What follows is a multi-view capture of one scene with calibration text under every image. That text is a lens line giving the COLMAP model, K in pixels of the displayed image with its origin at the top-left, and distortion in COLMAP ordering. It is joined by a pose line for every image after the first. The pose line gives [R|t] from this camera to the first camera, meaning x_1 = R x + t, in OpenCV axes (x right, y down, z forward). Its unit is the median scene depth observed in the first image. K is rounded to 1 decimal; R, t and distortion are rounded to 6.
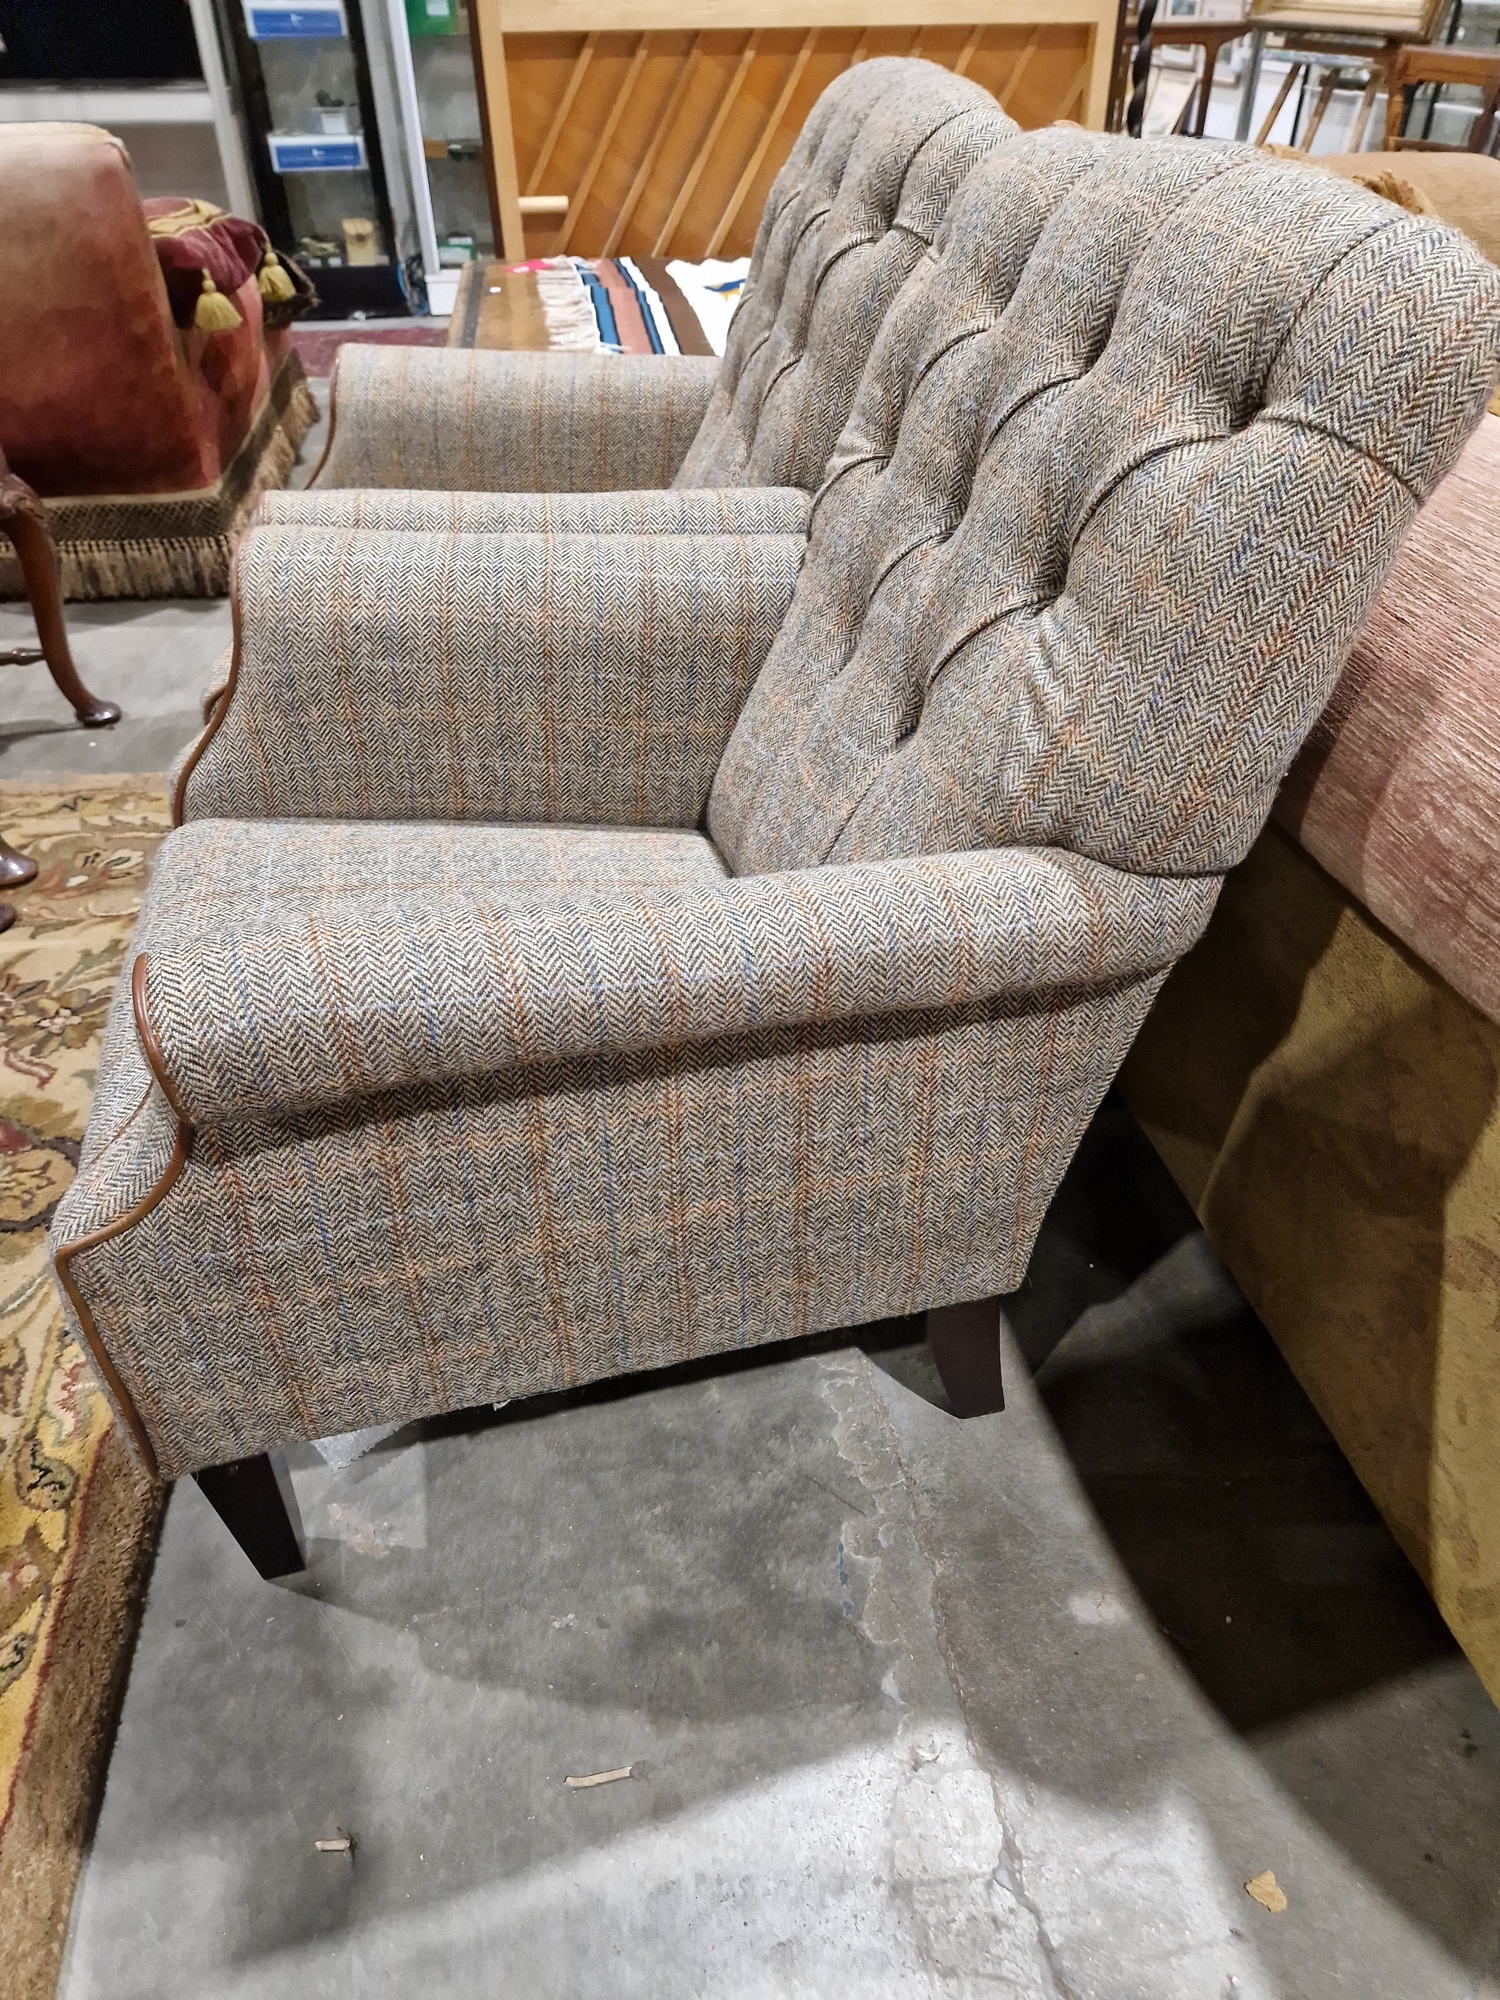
lens RADIAL K [[1359.2, 0, 801.0], [0, 1359.2, 988.2], [0, 0, 1]] dist [0.028941, -0.035852]
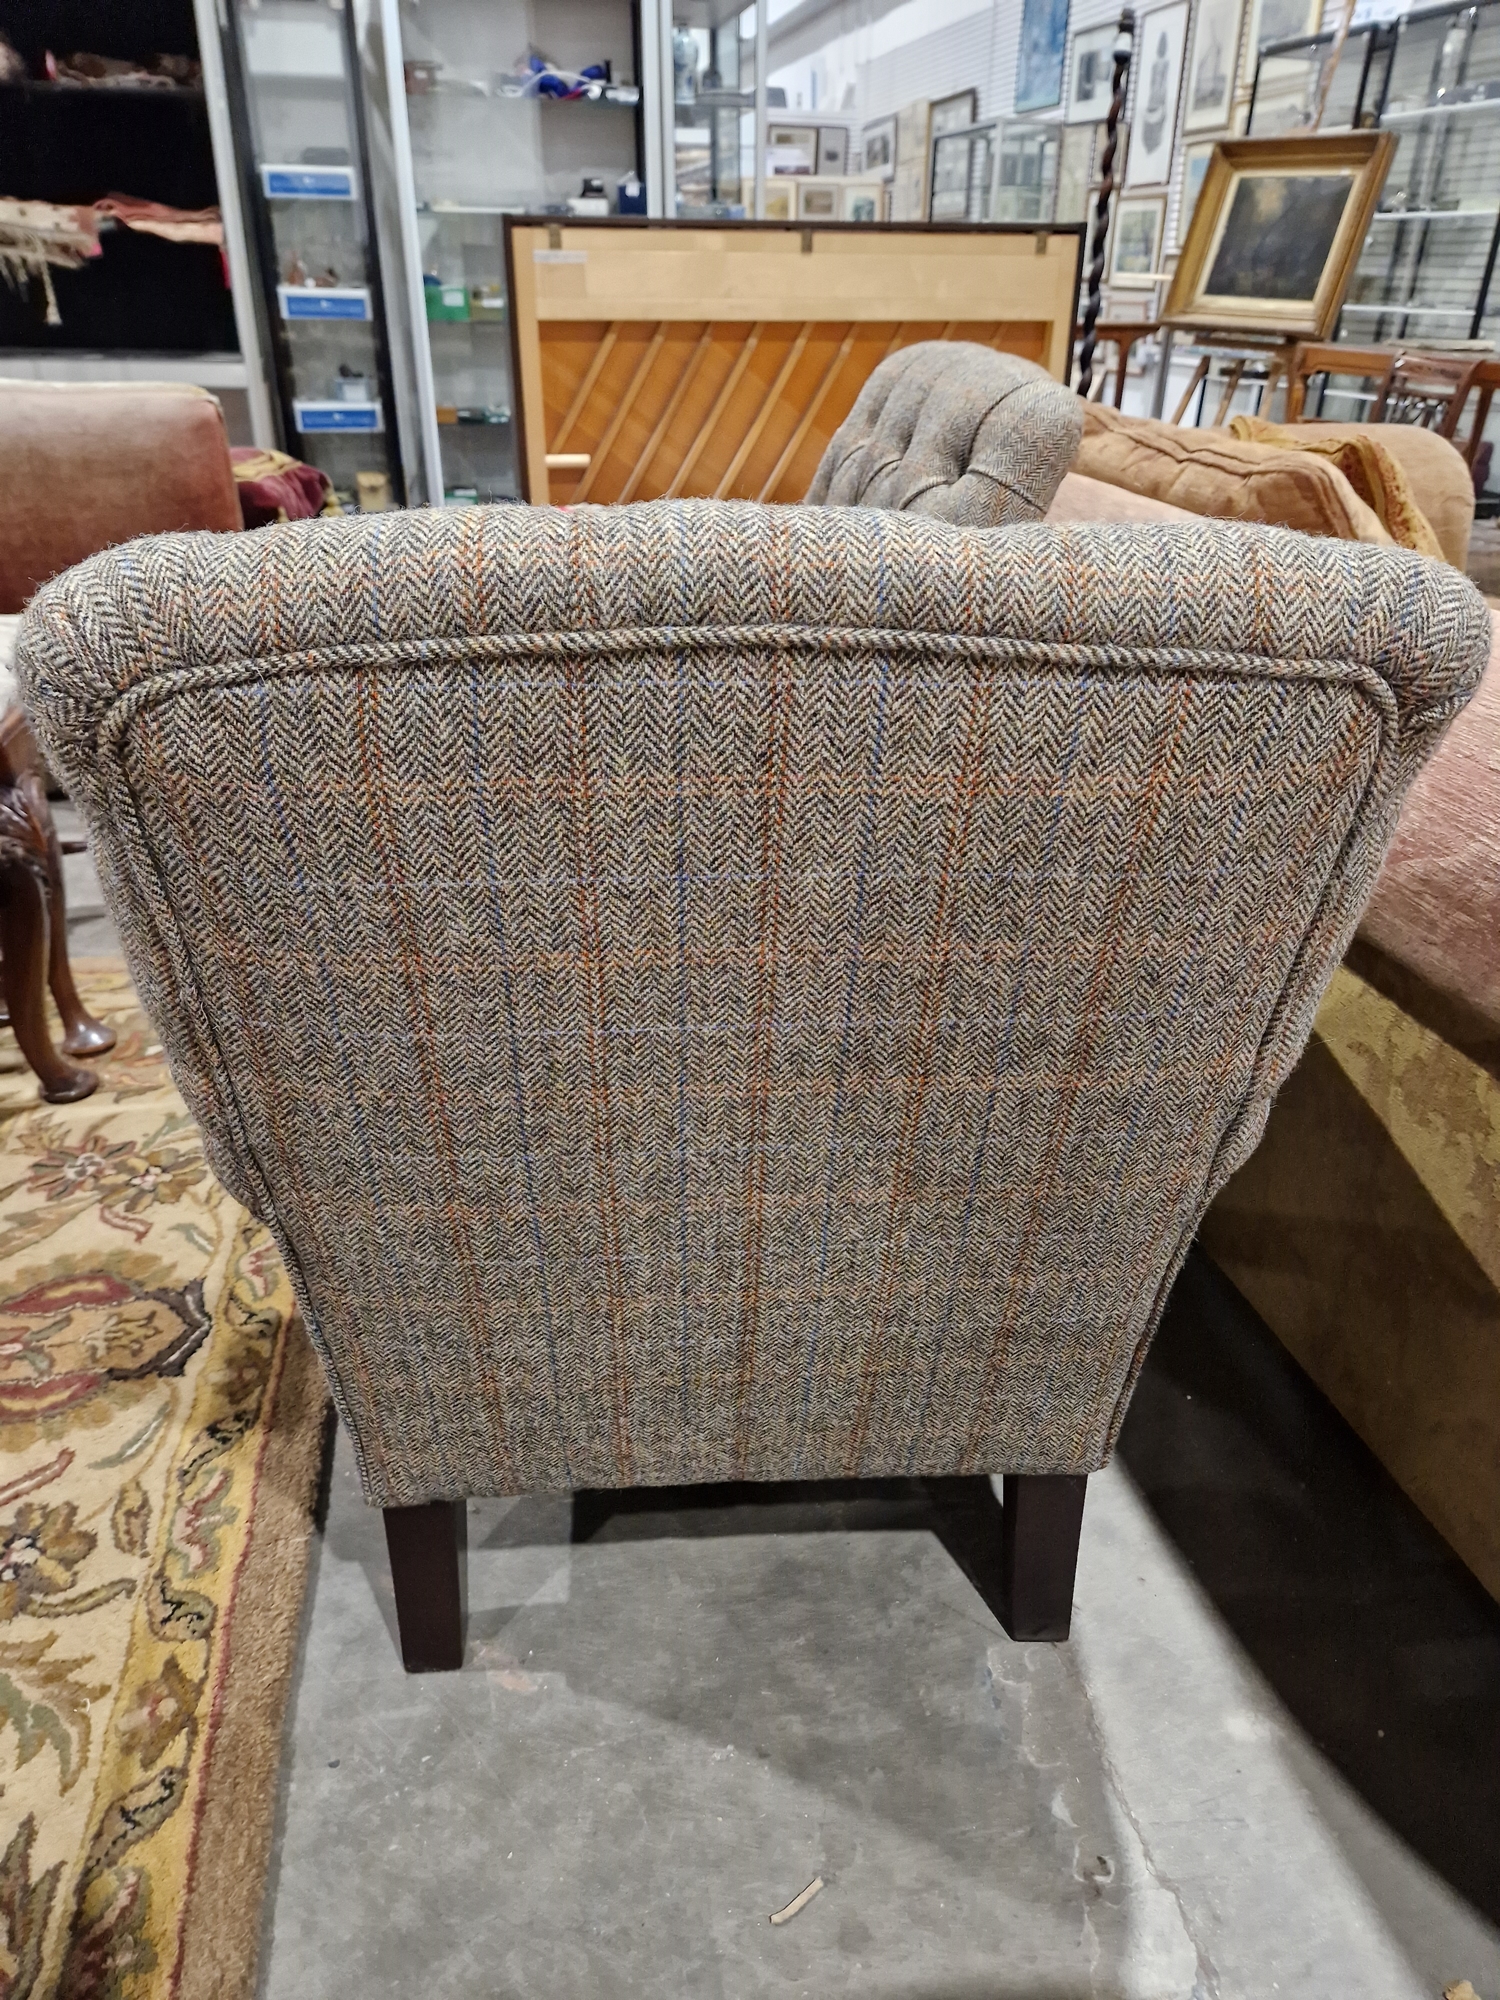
lens RADIAL K [[1351.7, 0, 802.6], [0, 1351.7, 951.7], [0, 0, 1]] dist [0.022546, -0.022595]
pose [[0.999375, 0.000369, 0.035352, -0.089071], [0.005921, 0.984076, -0.177651, 0.039382], [-0.034855, 0.177749, 0.983458, -0.047113]]
